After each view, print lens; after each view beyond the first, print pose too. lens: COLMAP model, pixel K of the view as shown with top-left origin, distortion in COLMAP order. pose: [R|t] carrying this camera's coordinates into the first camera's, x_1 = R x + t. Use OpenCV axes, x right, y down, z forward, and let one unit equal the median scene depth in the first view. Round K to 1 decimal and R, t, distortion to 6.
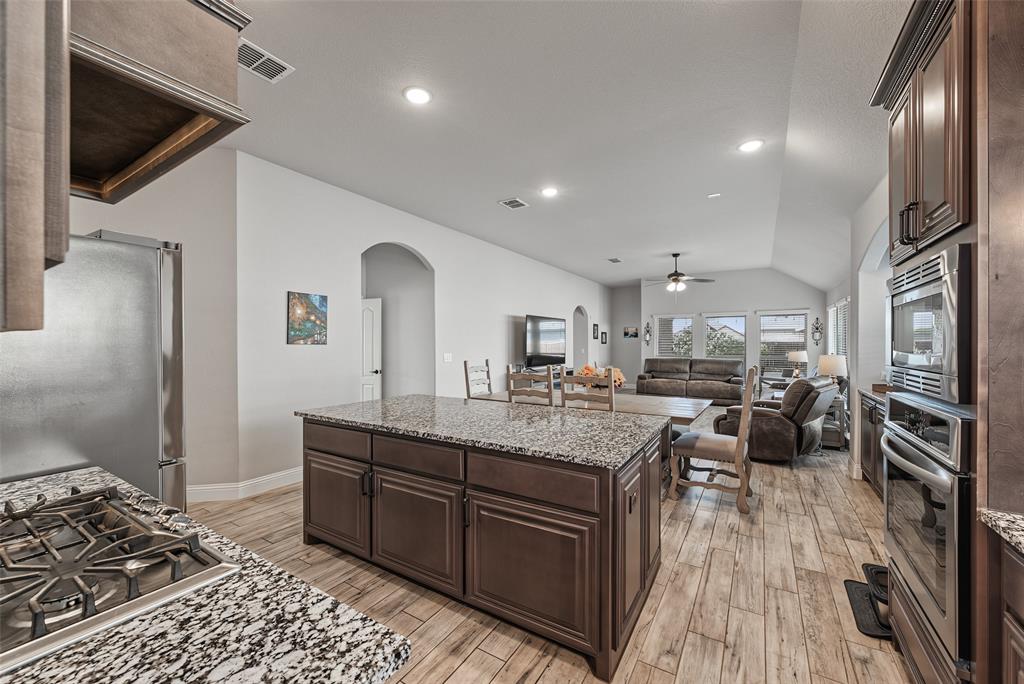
lens RADIAL K [[388.4, 0, 517.3], [0, 388.4, 346.4], [0, 0, 1]] dist [-0.004331, -0.000088]
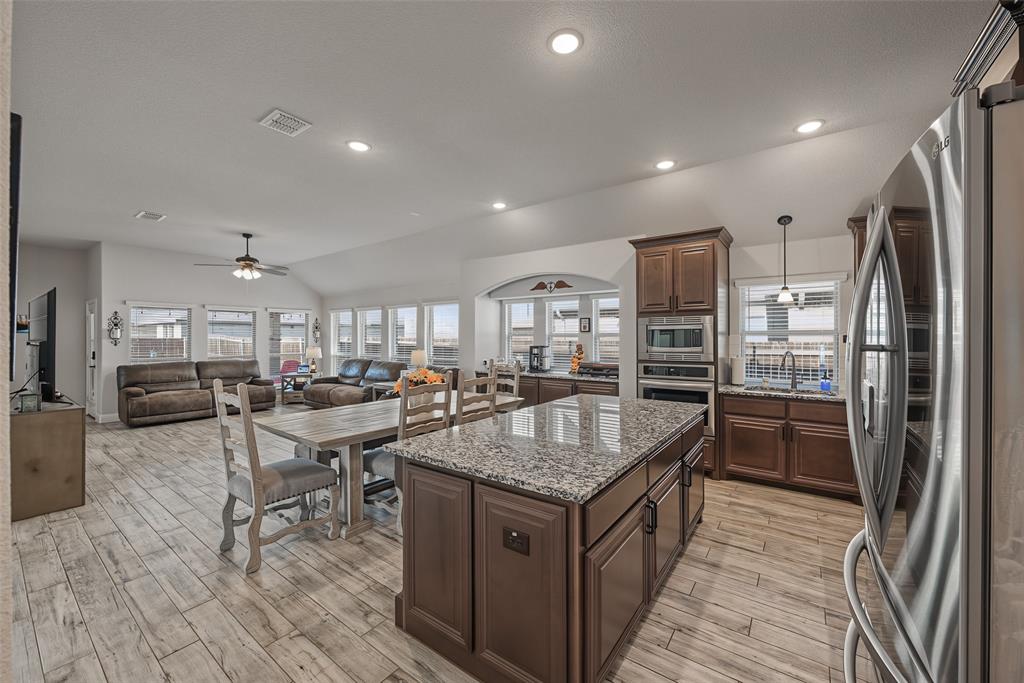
lens RADIAL K [[388.4, 0, 519.1], [0, 388.4, 347.1], [0, 0, 1]] dist [-0.004331, -0.000088]
pose [[0.079015, -0.024384, 0.996575, -0.361782], [0.009697, 0.999672, 0.023691, -0.012959], [-0.996826, 0.007791, 0.079225, 0.357940]]
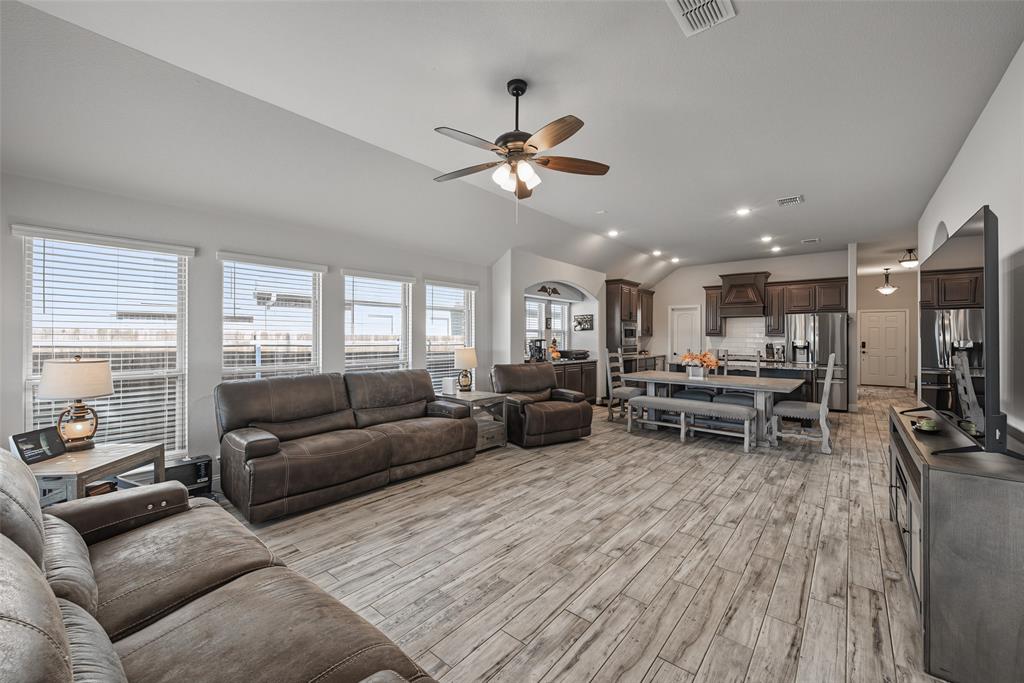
lens RADIAL K [[418.7, 0, 508.7], [0, 418.7, 335.6], [0, 0, 1]] dist [0.002355, -0.000042]
pose [[-0.990048, -0.001623, 0.140722, 0.356731], [-0.001034, 0.999990, 0.004256, -0.010095], [-0.140727, 0.004068, -0.990040, 1.363079]]
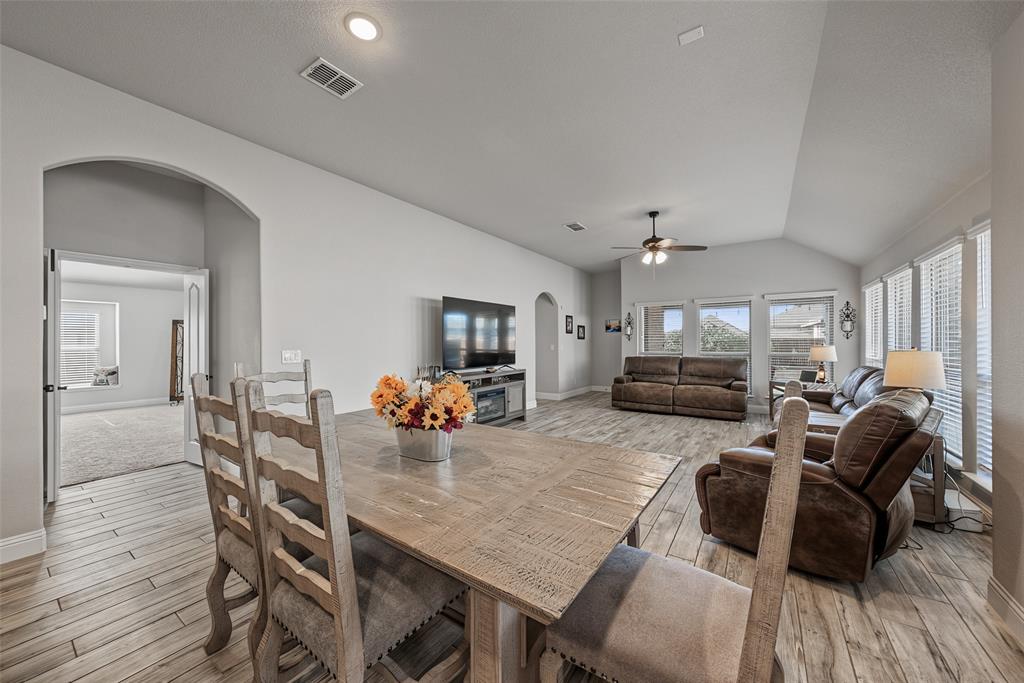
lens RADIAL K [[388.4, 0, 513.8], [0, 388.4, 341.0], [0, 0, 1]] dist [-0.004331, -0.000088]
pose [[0.999918, -0.002749, -0.012481, 0.153937], [0.002638, 0.999957, -0.008942, 0.007550], [0.012505, 0.008908, 0.999882, 0.270071]]
